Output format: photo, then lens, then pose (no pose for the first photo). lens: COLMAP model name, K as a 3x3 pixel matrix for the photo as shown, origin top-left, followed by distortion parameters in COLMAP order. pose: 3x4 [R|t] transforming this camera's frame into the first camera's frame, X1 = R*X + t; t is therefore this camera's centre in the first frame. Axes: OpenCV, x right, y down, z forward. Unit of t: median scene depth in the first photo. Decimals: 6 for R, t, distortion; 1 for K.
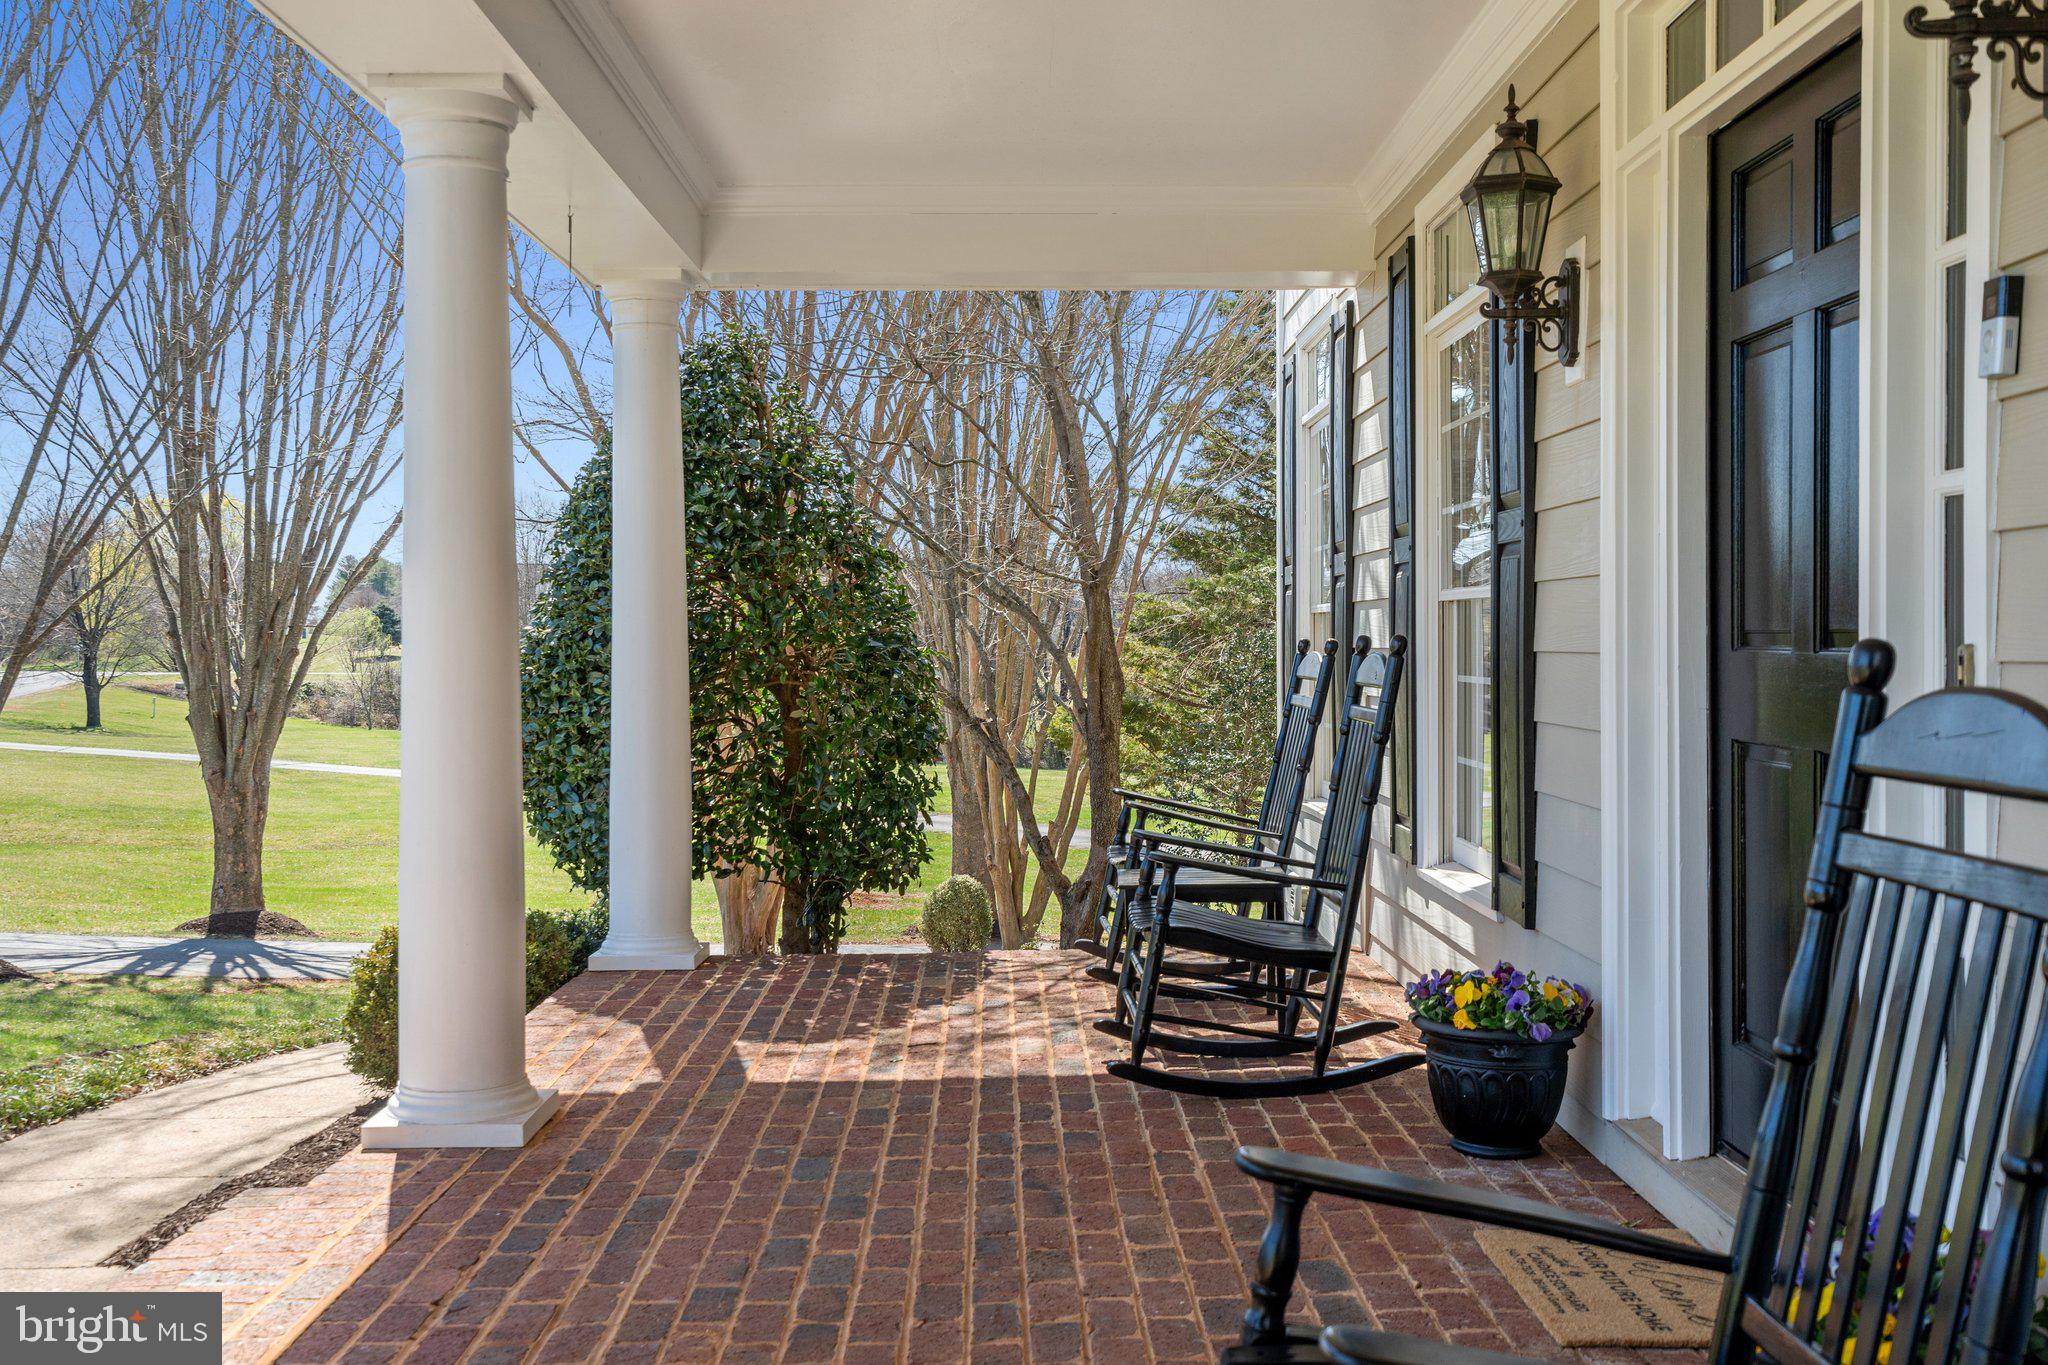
lens RADIAL K [[2000.2, 0, 1018.4], [0, 2000.2, 681.0], [0, 0, 1]] dist [0.009317, 0.000000]
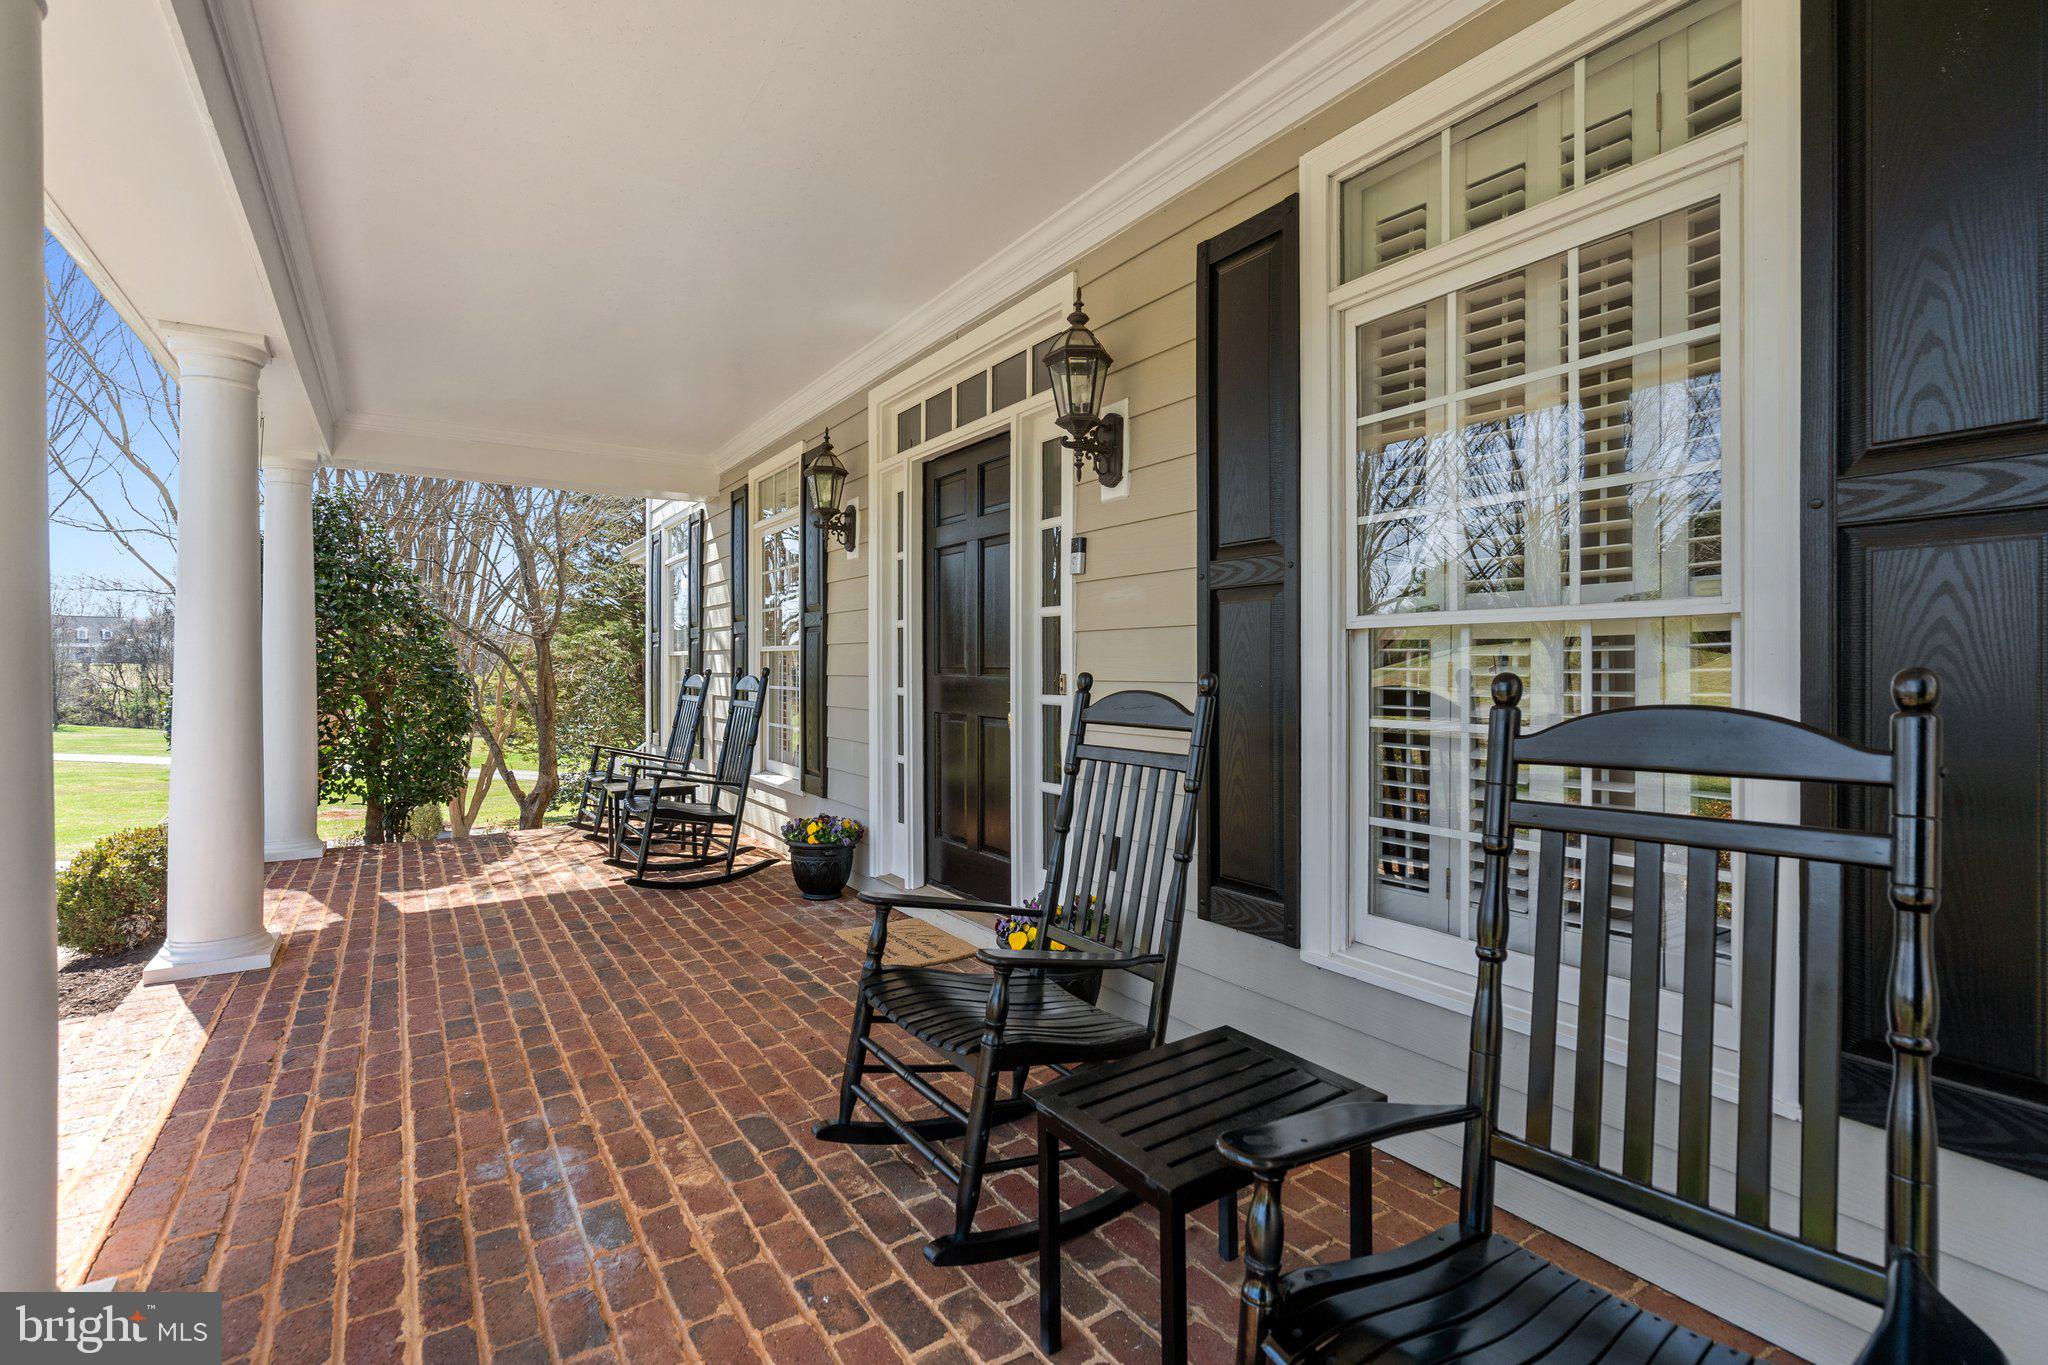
lens RADIAL K [[931.6, 0, 1003.8], [0, 931.6, 664.4], [0, 0, 1]] dist [-0.004902, 0.001689]
pose [[0.844783, 0.007673, 0.535055, -0.151782], [0.005579, 0.999717, -0.023144, -0.001445], [-0.535081, 0.022537, 0.844500, 0.000284]]
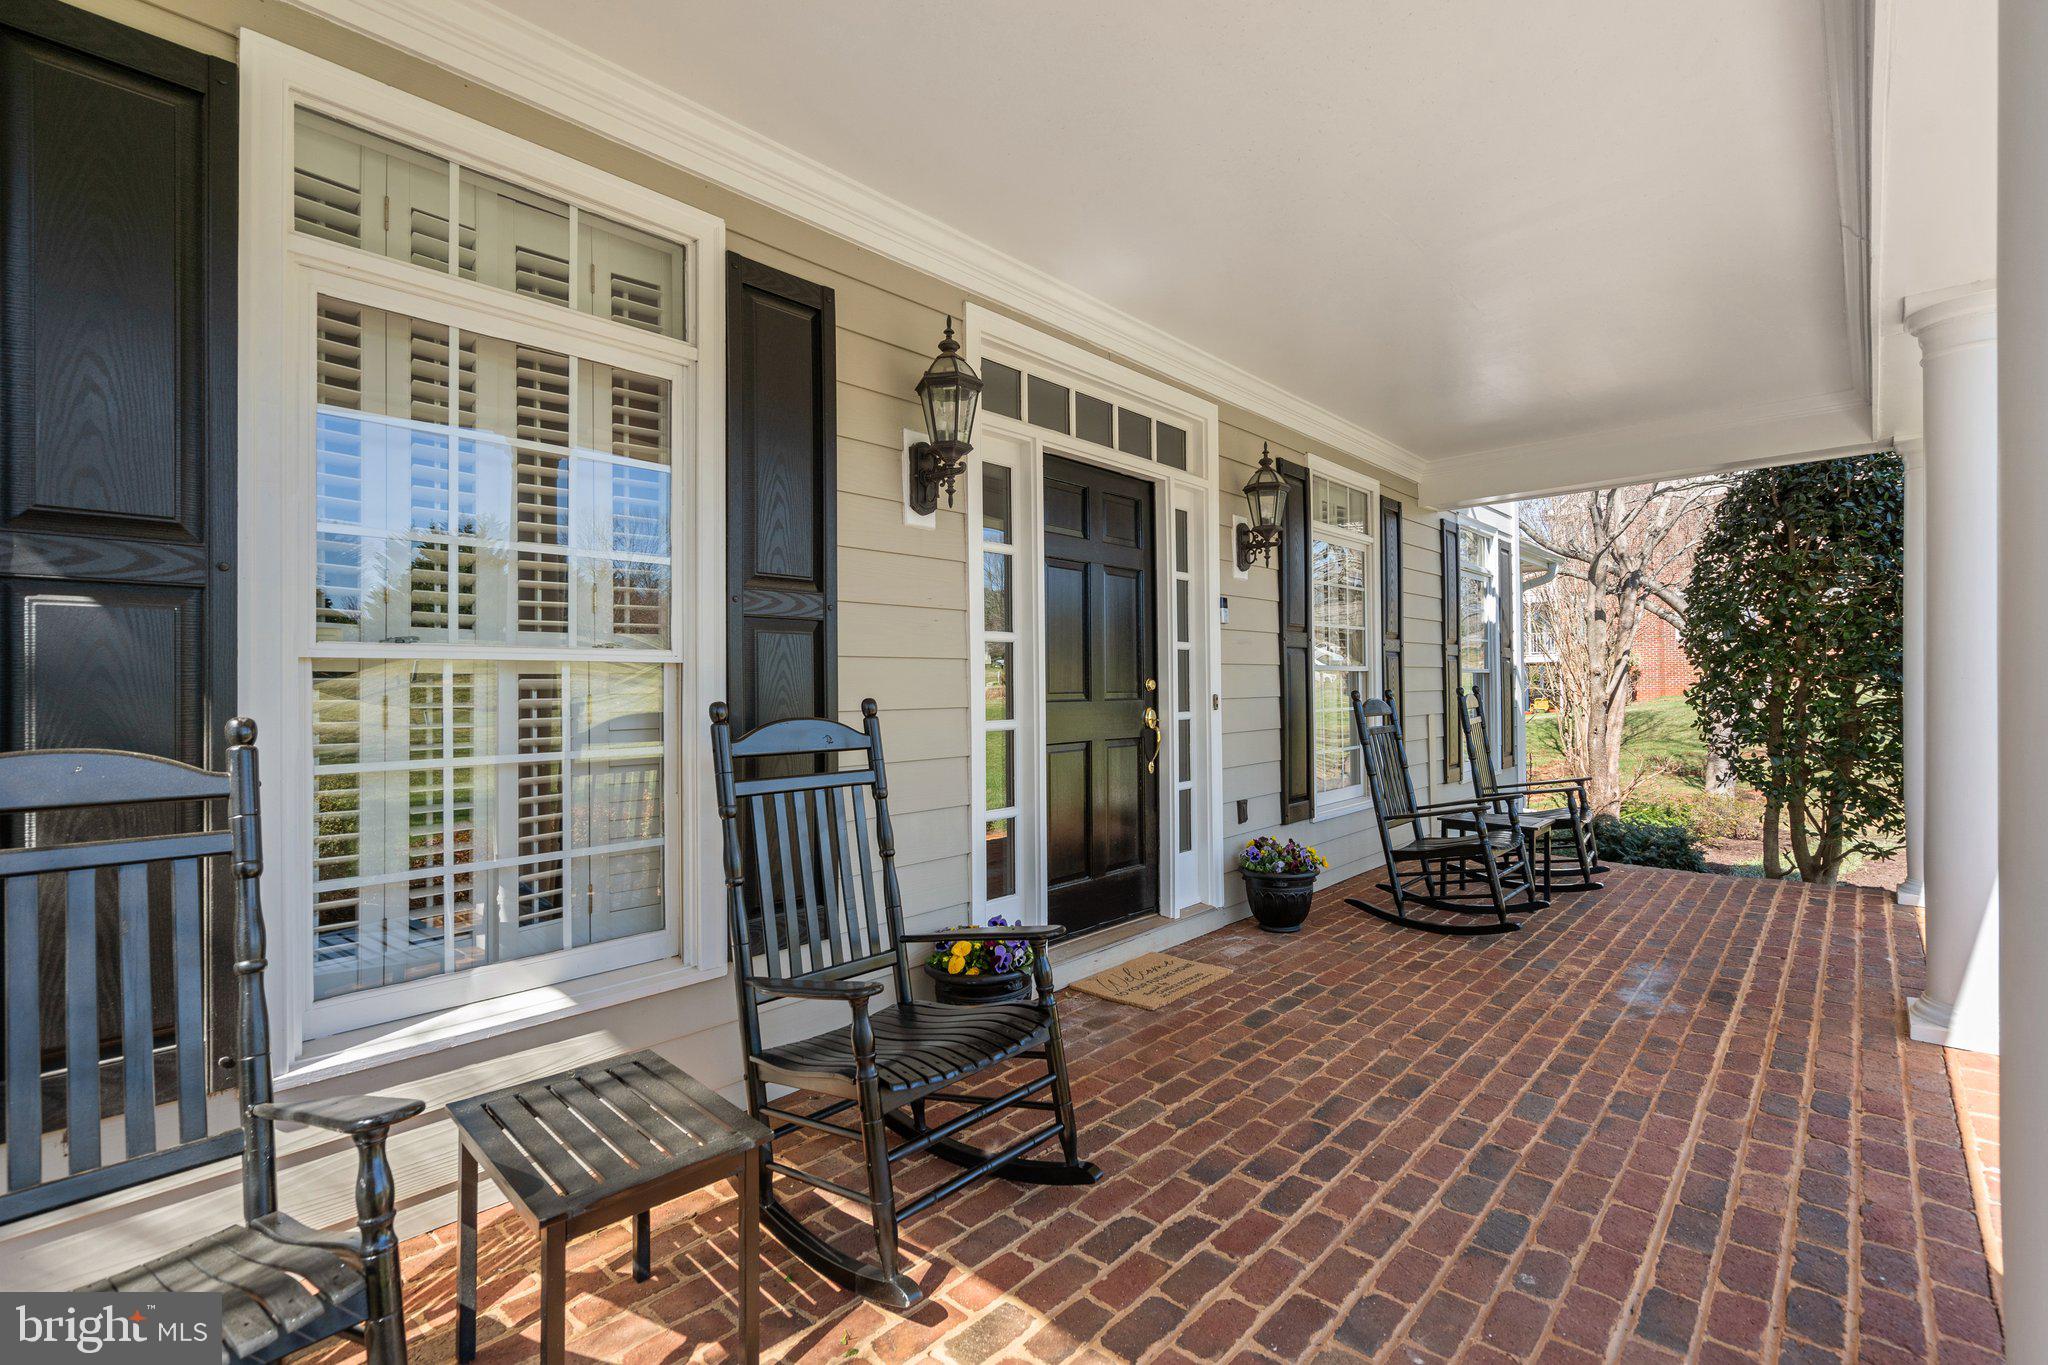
lens RADIAL K [[931.6, 0, 1012.0], [0, 931.6, 681.6], [0, 0, 1]] dist [-0.004902, 0.001689]
pose [[-0.730252, 0.019051, 0.682912, -0.242739], [0.030916, 0.999509, 0.005175, -0.036417], [-0.682478, 0.024892, -0.730482, 1.481605]]
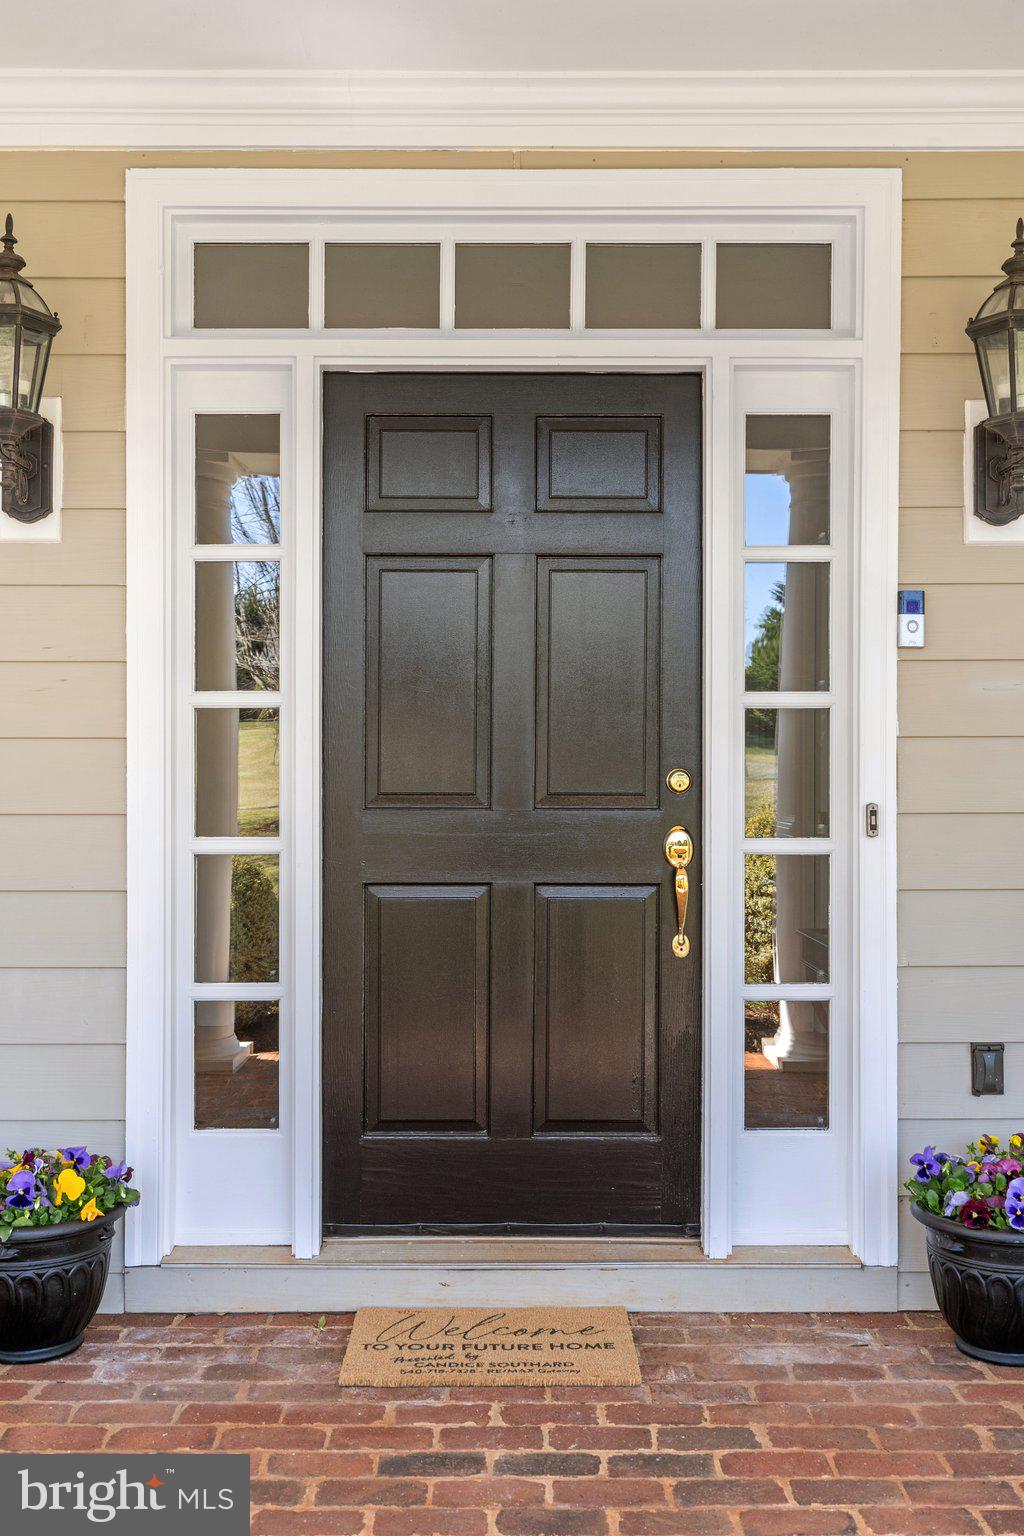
lens RADIAL K [[1500.2, 0, 513.1], [0, 1500.2, 778.7], [0, 0, 1]] dist [0.009317, 0.000000]
pose [[0.005660, 0.004607, 0.999973, -0.464315], [0.021075, 0.999767, -0.004725, -0.023210], [-0.999762, 0.021101, 0.005562, 0.772639]]
